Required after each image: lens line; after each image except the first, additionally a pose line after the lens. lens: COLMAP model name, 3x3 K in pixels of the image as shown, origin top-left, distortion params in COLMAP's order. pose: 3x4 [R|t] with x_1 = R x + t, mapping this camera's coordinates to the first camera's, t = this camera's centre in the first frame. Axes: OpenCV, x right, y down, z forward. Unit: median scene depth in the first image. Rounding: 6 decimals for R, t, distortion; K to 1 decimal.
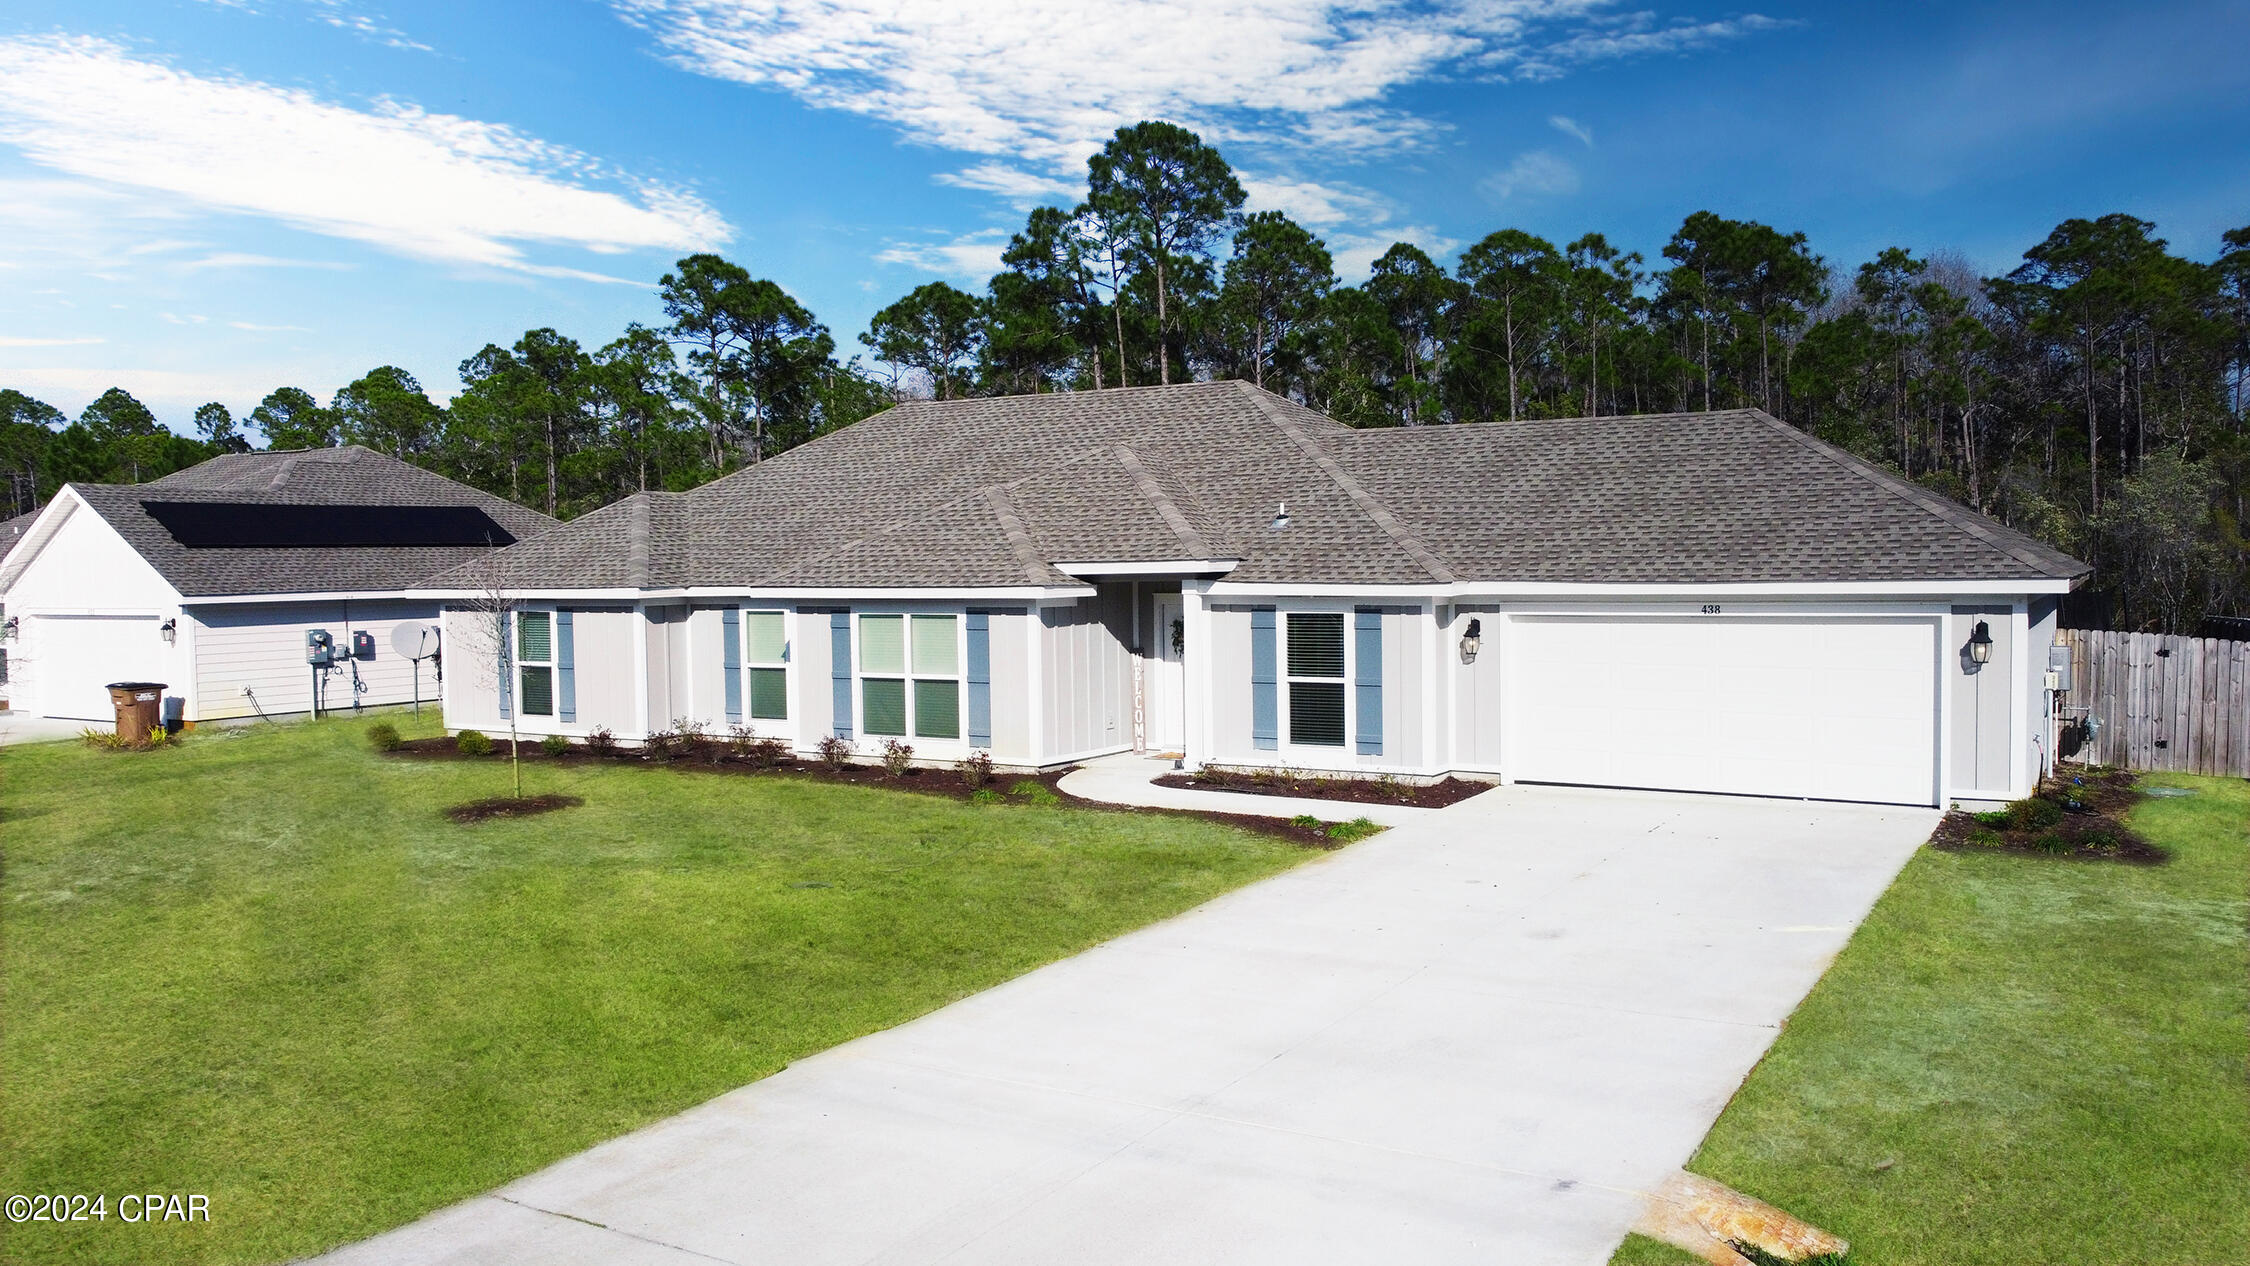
lens RADIAL K [[1648.7, 0, 1129.5], [0, 1648.7, 637.5], [0, 0, 1]] dist [0.007210, 0.003356]
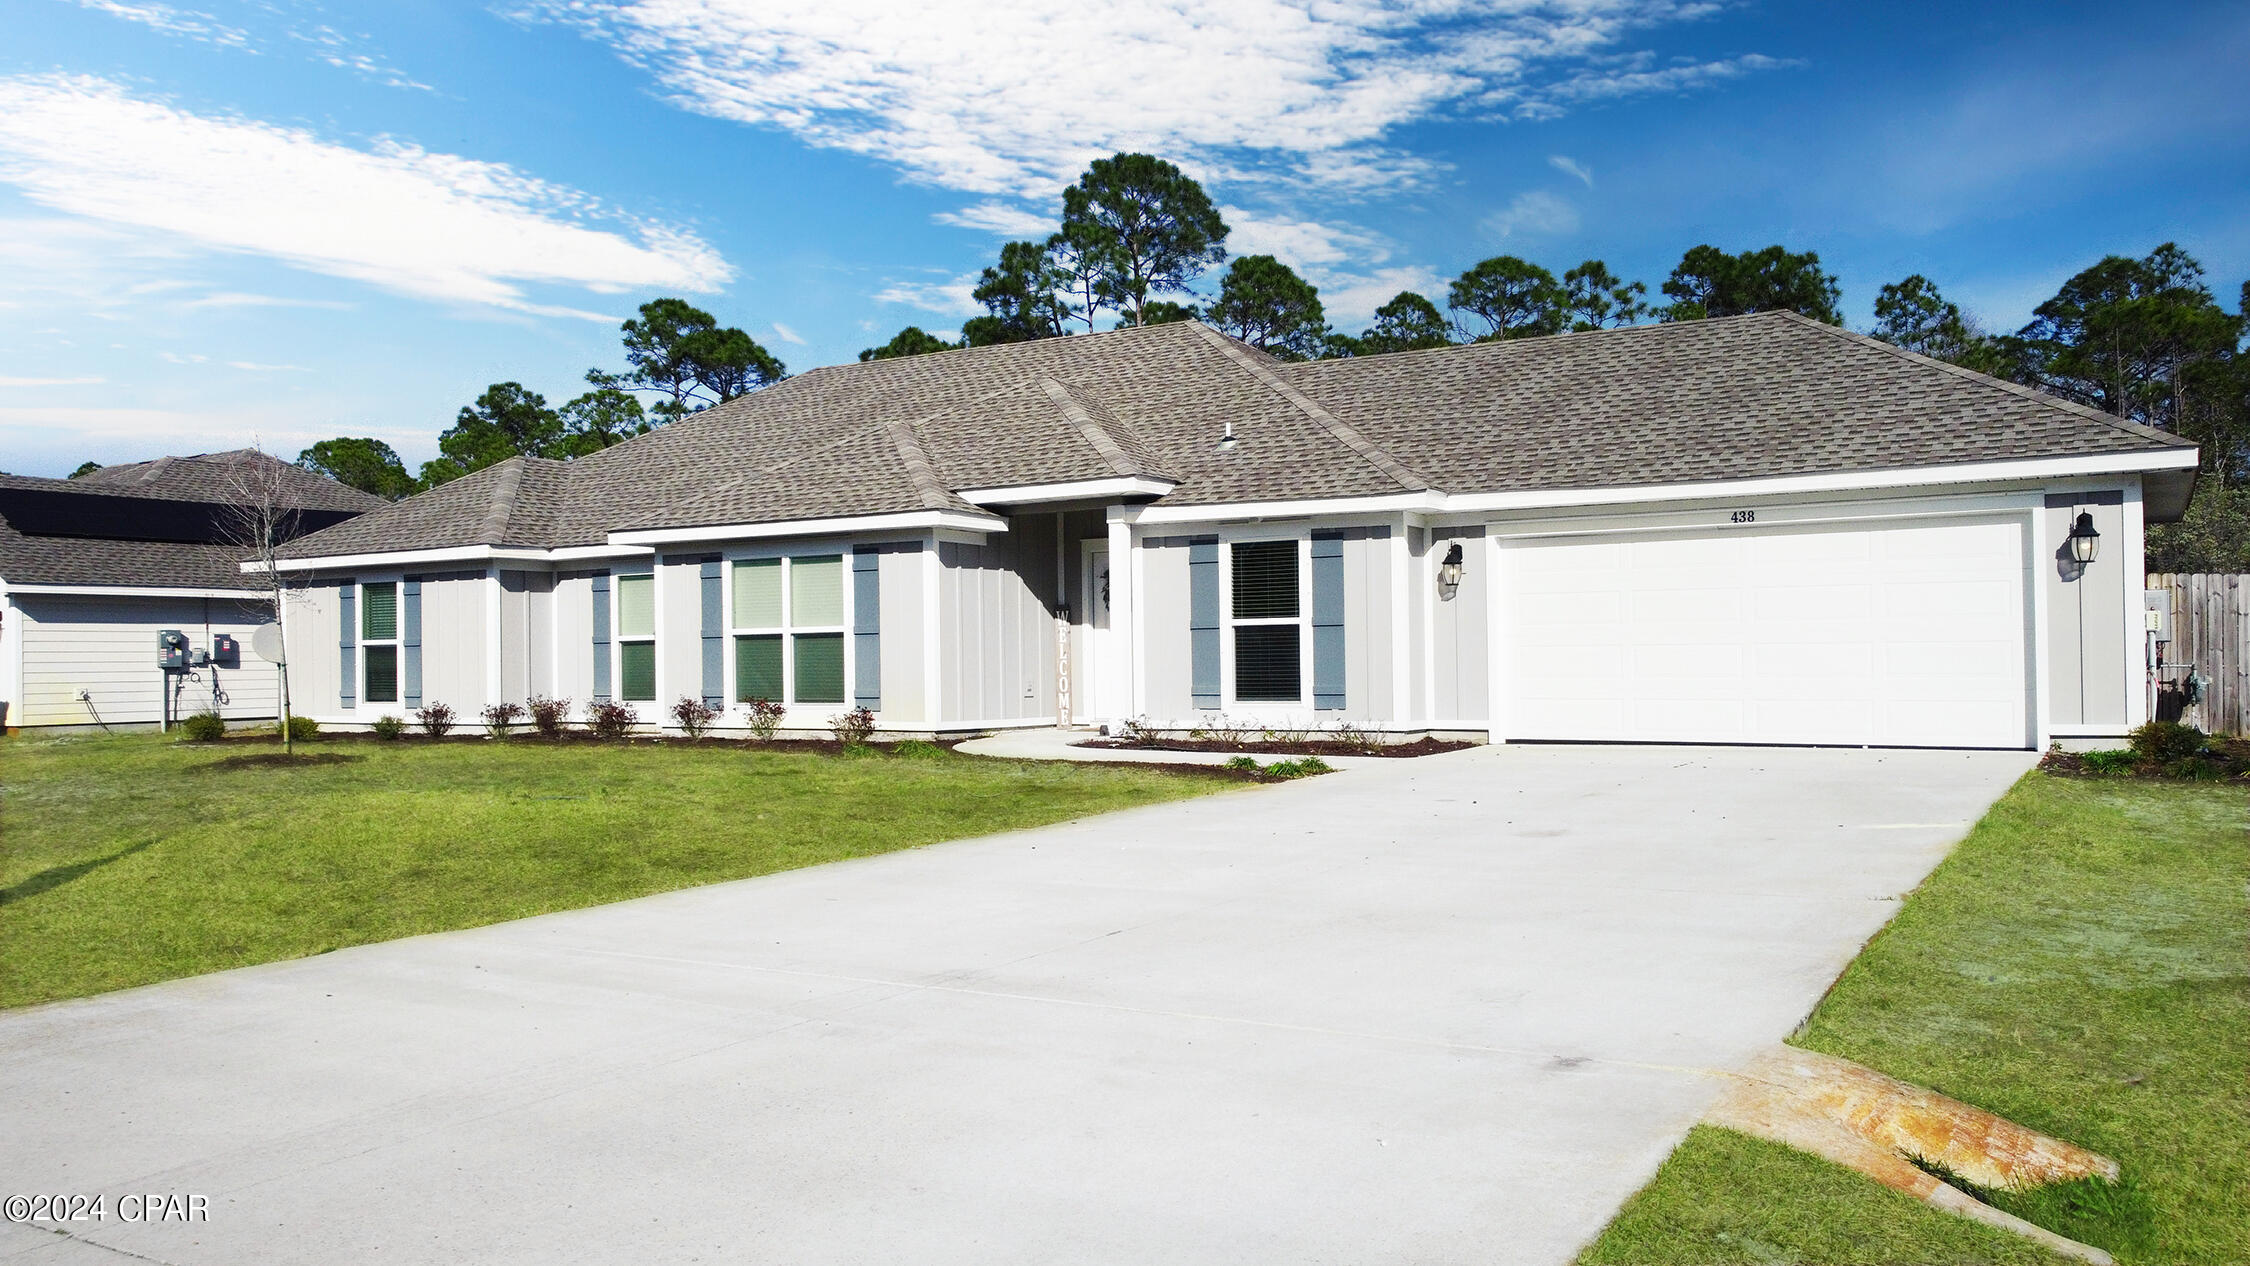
lens RADIAL K [[1663.9, 0, 1125.0], [0, 1663.9, 633.0], [0, 0, 1]] dist [0.005198, 0.001969]
pose [[0.999998, 0.001045, -0.001573, 0.040051], [-0.001136, 0.998255, -0.059041, 0.074587], [0.001509, 0.059042, 0.998254, 0.150407]]
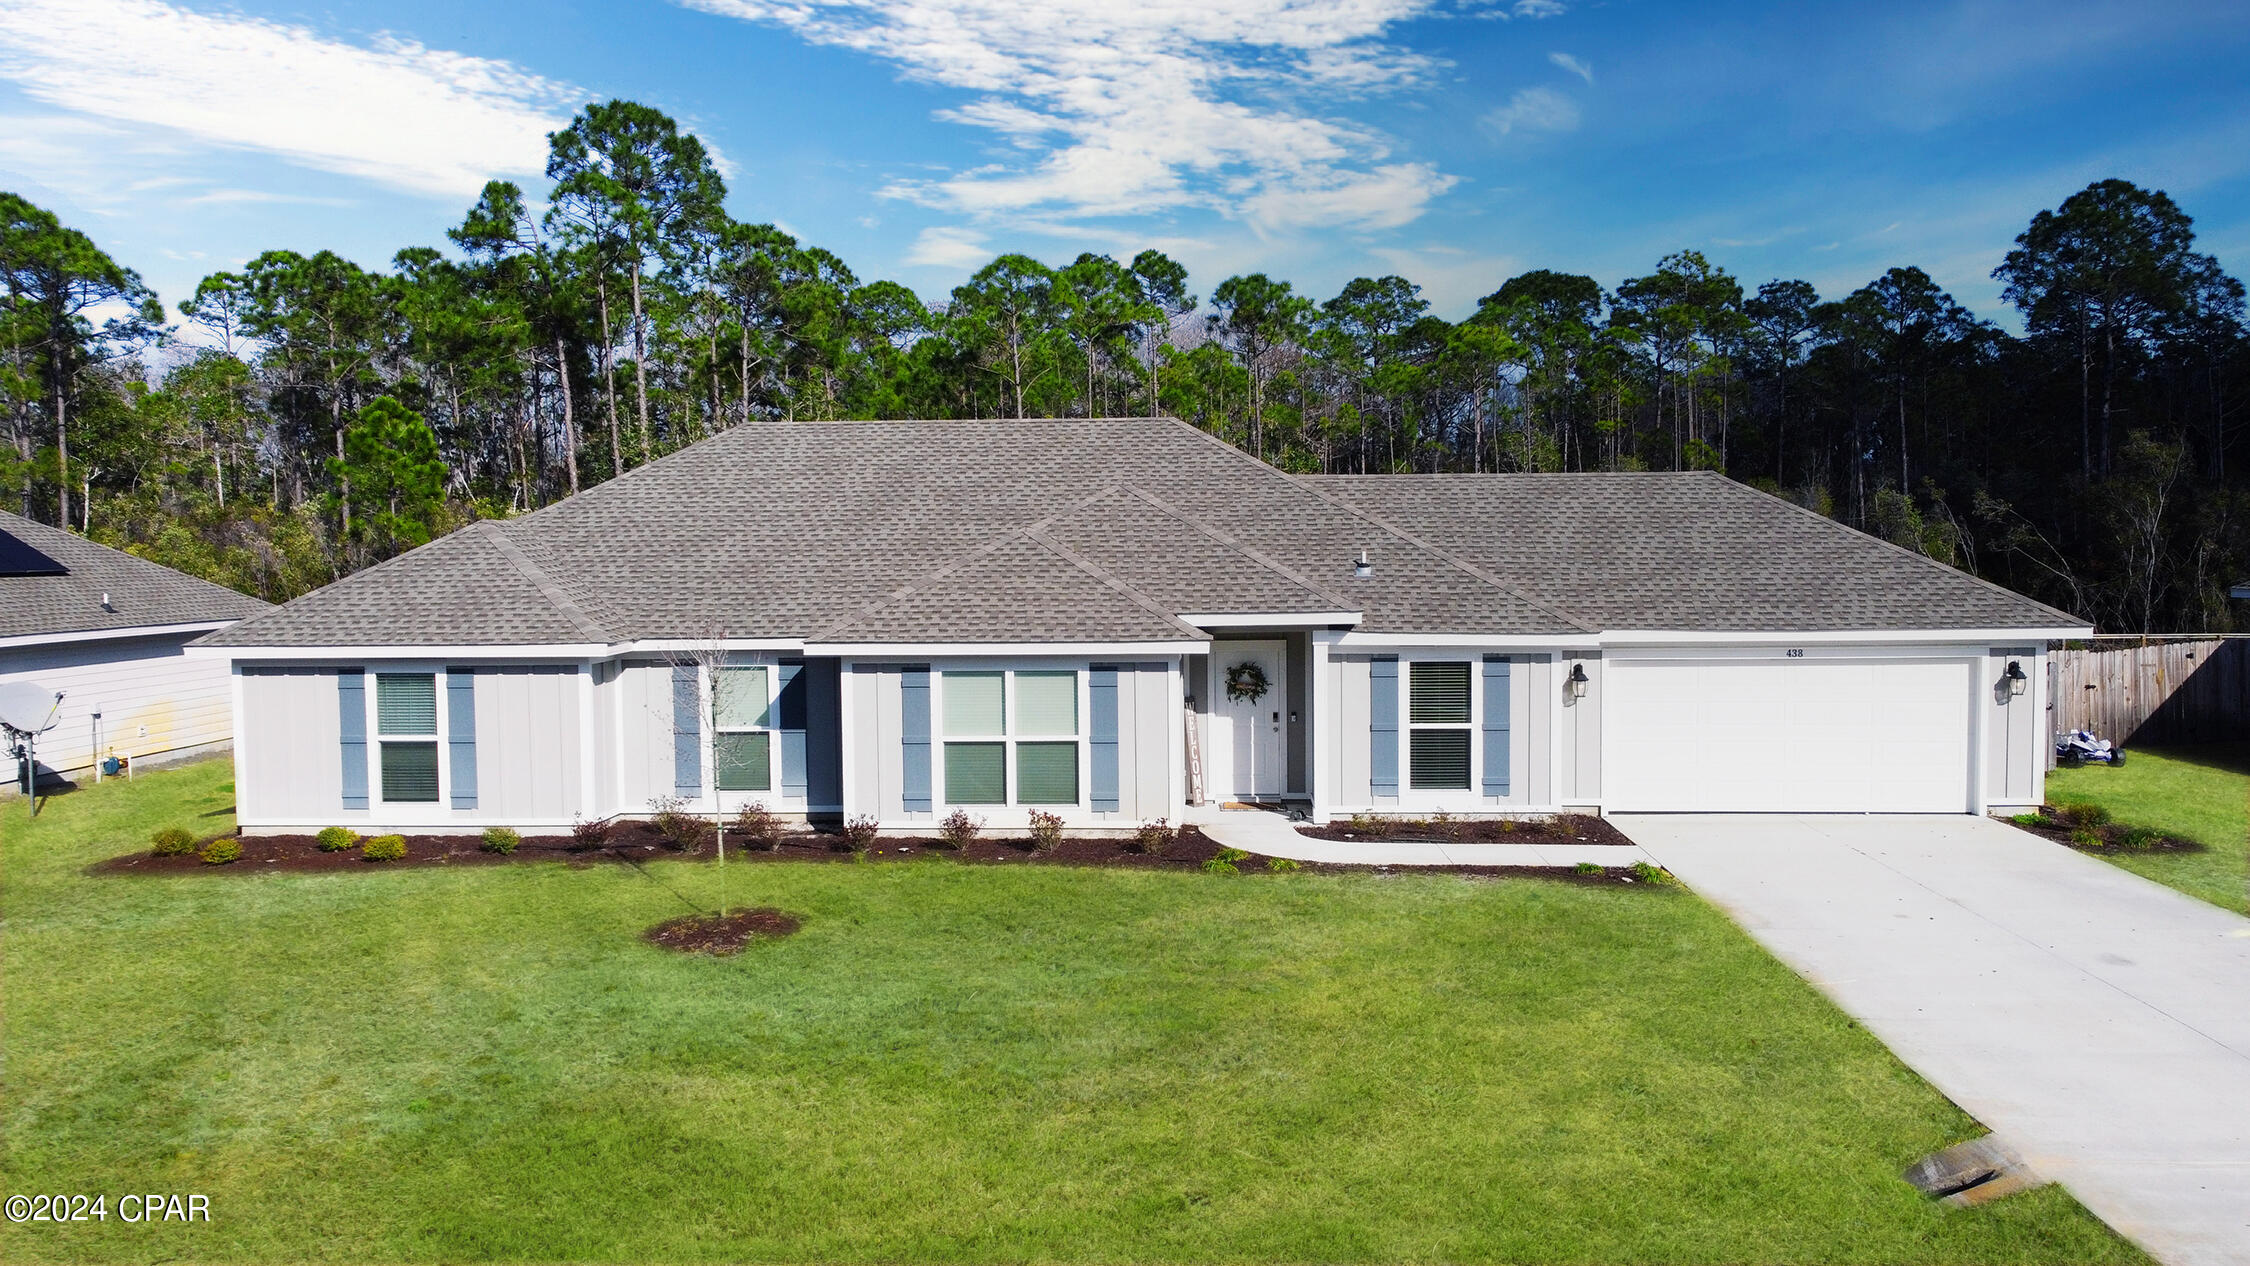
lens RADIAL K [[1648.7, 0, 1129.5], [0, 1648.7, 637.5], [0, 0, 1]] dist [0.007210, 0.003356]
pose [[0.894555, -0.020587, 0.446484, -0.484707], [0.020108, 0.999781, 0.005811, -0.037240], [-0.446506, 0.003780, 0.894773, 0.145760]]
